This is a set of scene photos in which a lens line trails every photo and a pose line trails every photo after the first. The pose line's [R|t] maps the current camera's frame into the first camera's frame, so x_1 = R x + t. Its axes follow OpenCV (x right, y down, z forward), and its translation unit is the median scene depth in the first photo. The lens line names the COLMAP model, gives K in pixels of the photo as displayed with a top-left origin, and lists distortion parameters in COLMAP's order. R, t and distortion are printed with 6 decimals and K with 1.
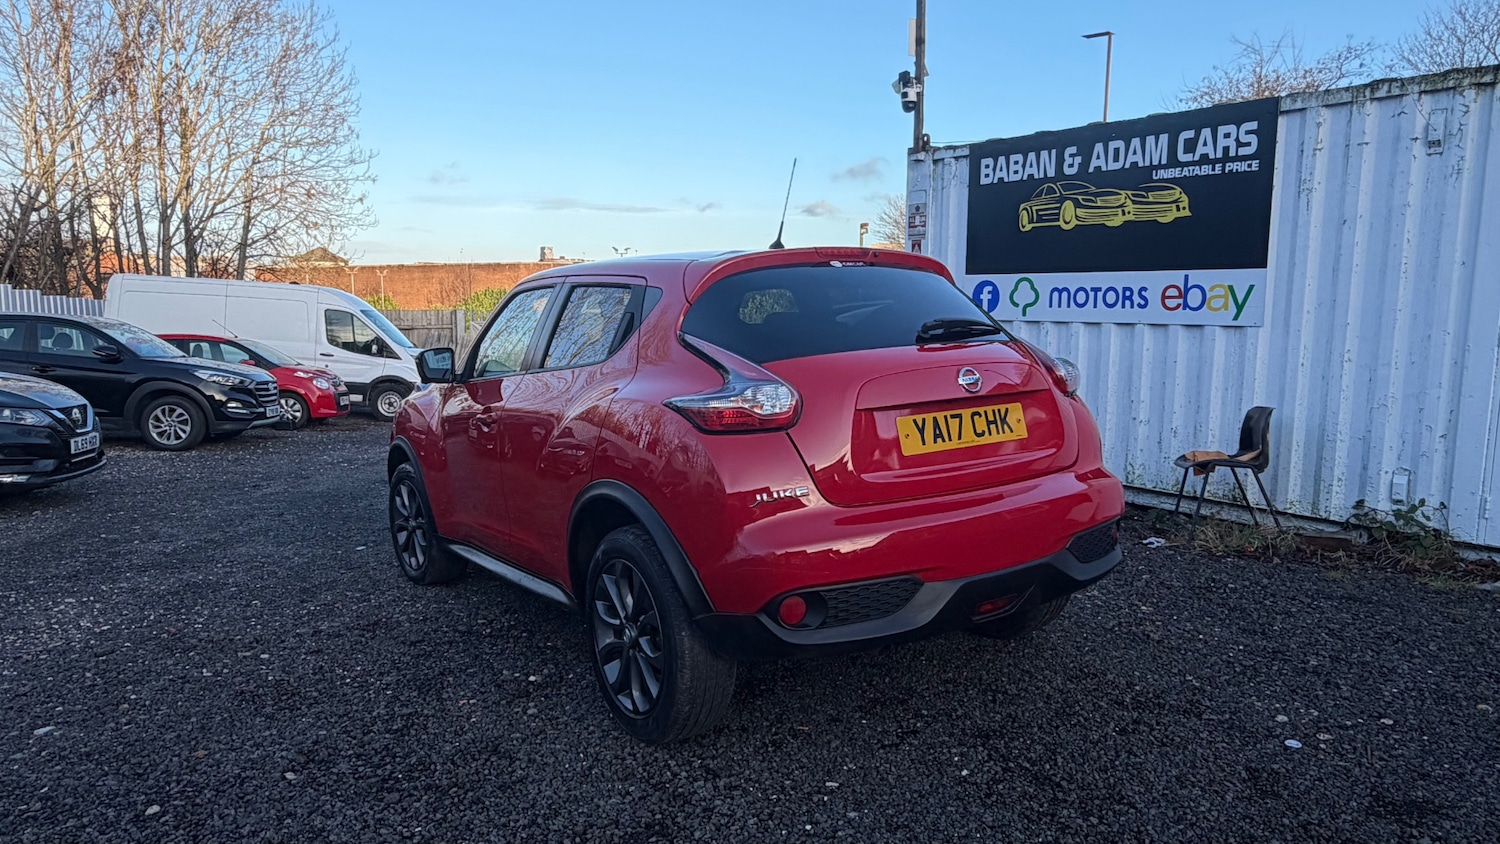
lens RADIAL K [[970.9, 0, 739.1], [0, 970.9, 426.0], [0, 0, 1]] dist [-0.003615, 0.003400]
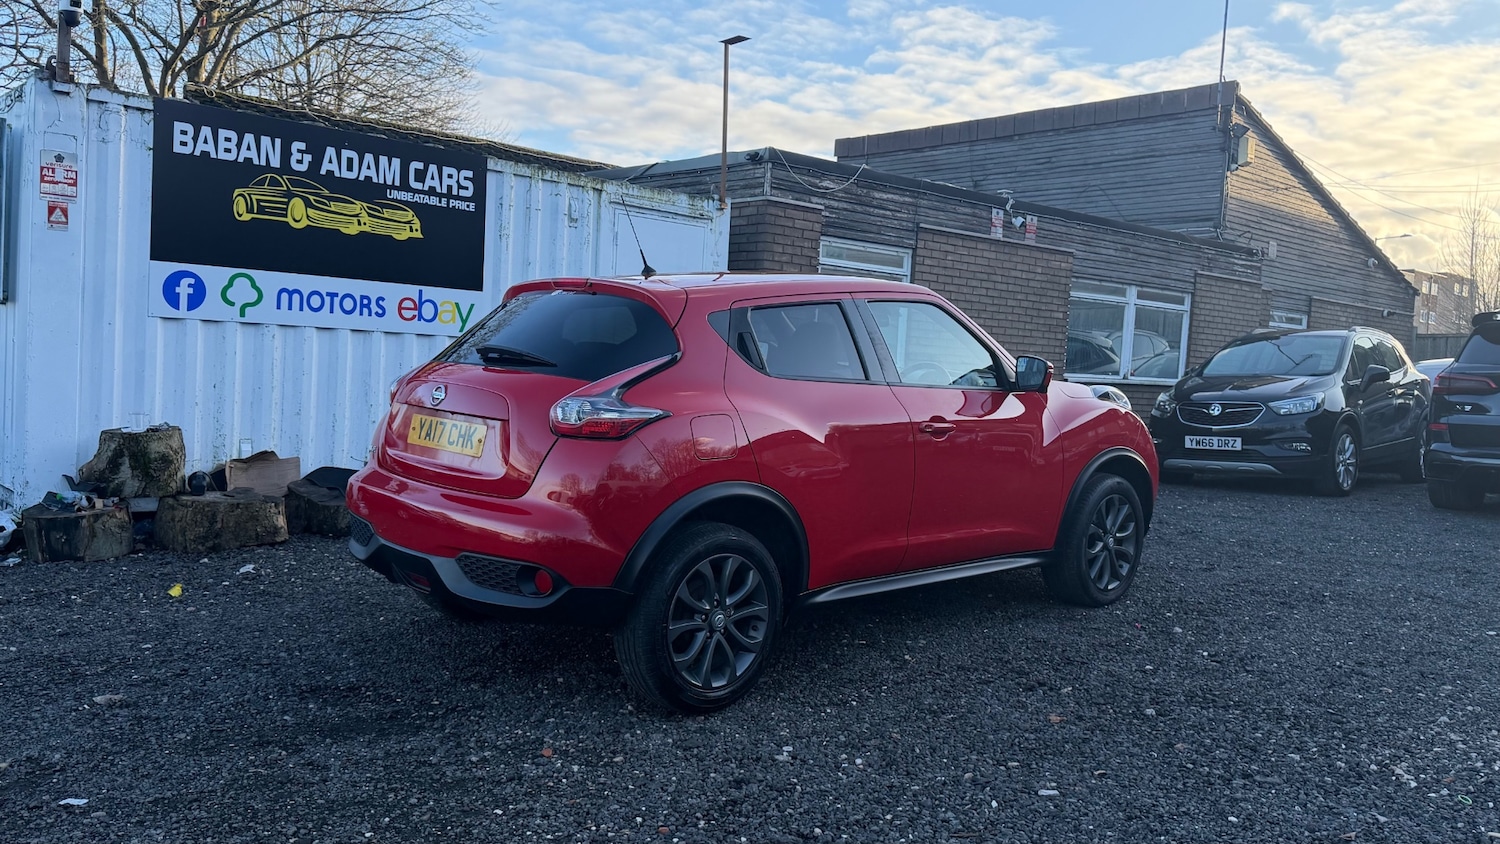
lens RADIAL K [[1225.9, 0, 750.0], [0, 1225.9, 422.0], [0, 0, 1]] dist [0.156066, -0.345386]
pose [[-0.083932, -0.048442, 0.995293, -0.936689], [0.078867, 0.995361, 0.055096, -0.048456], [-0.993346, 0.083120, -0.079723, 0.693987]]
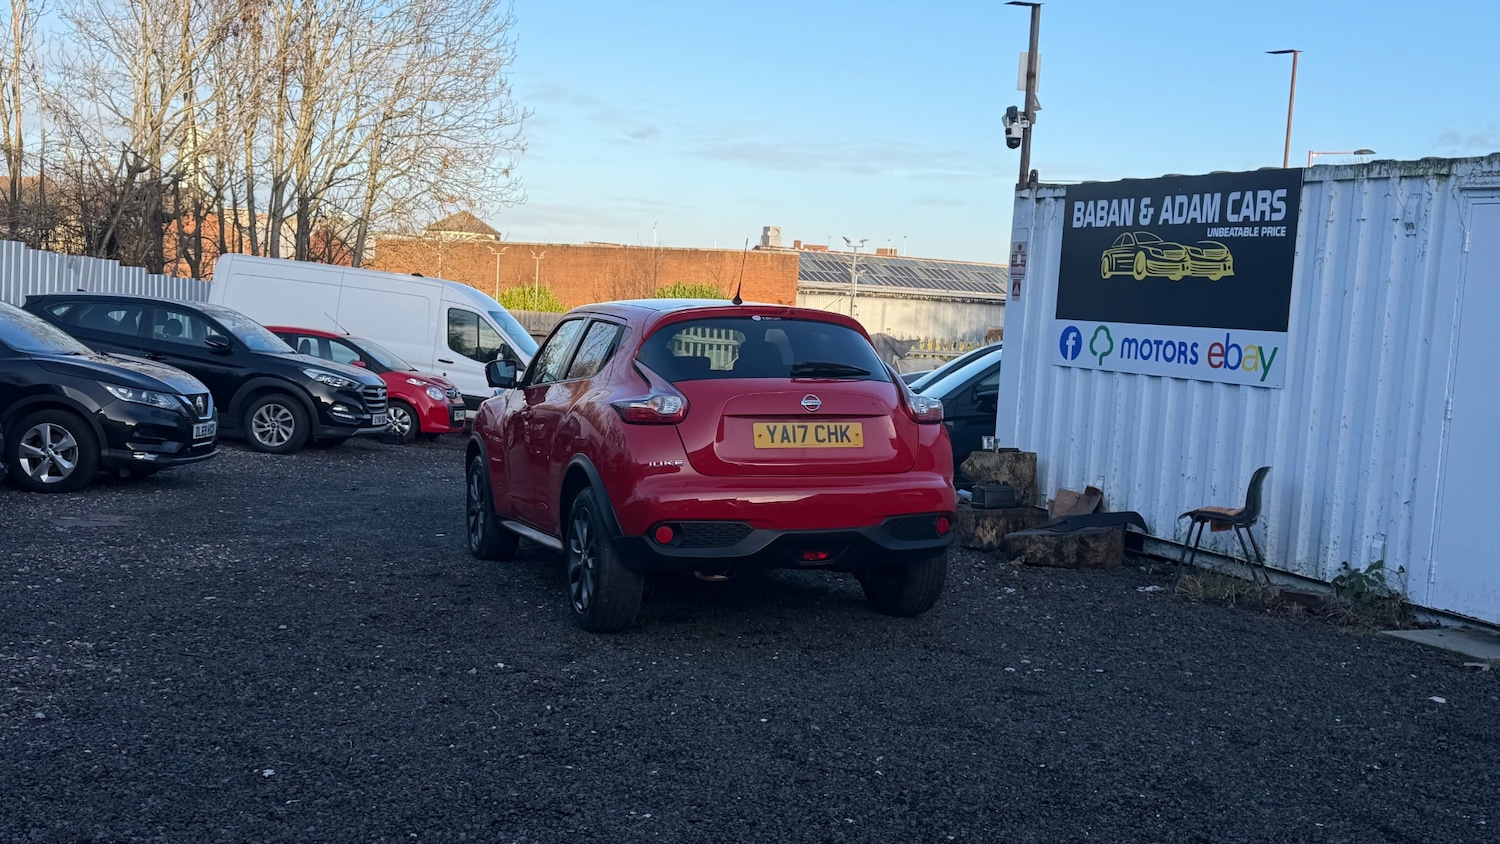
lens RADIAL K [[1458.0, 0, 743.6], [0, 1458.0, 425.5], [0, 0, 1]] dist [0.191678, -0.433207]
pose [[0.975773, 0.071215, -0.206869, 0.274645], [-0.081471, 0.995812, -0.041476, 0.040418], [0.203049, 0.057325, 0.977489, -0.553580]]
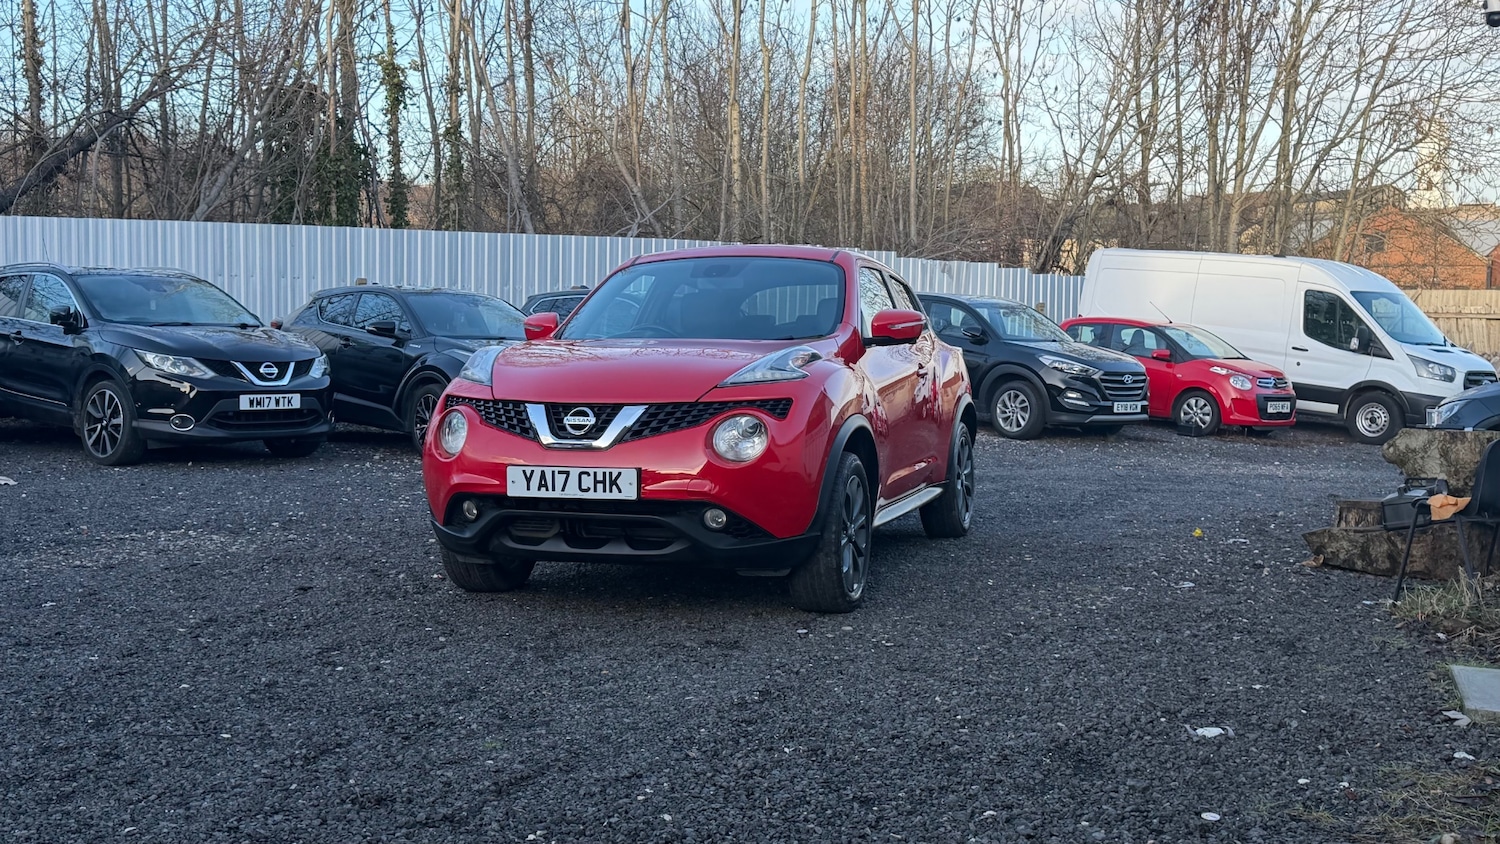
lens RADIAL K [[1523.8, 0, 750.0], [0, 1523.8, 422.0], [0, 0, 1]] dist [0.204879, -0.491404]
pose [[0.550093, 0.079368, -0.831323, 0.999180], [-0.107107, 0.993957, 0.024022, 0.002475], [0.828206, 0.075826, 0.555270, -0.100185]]
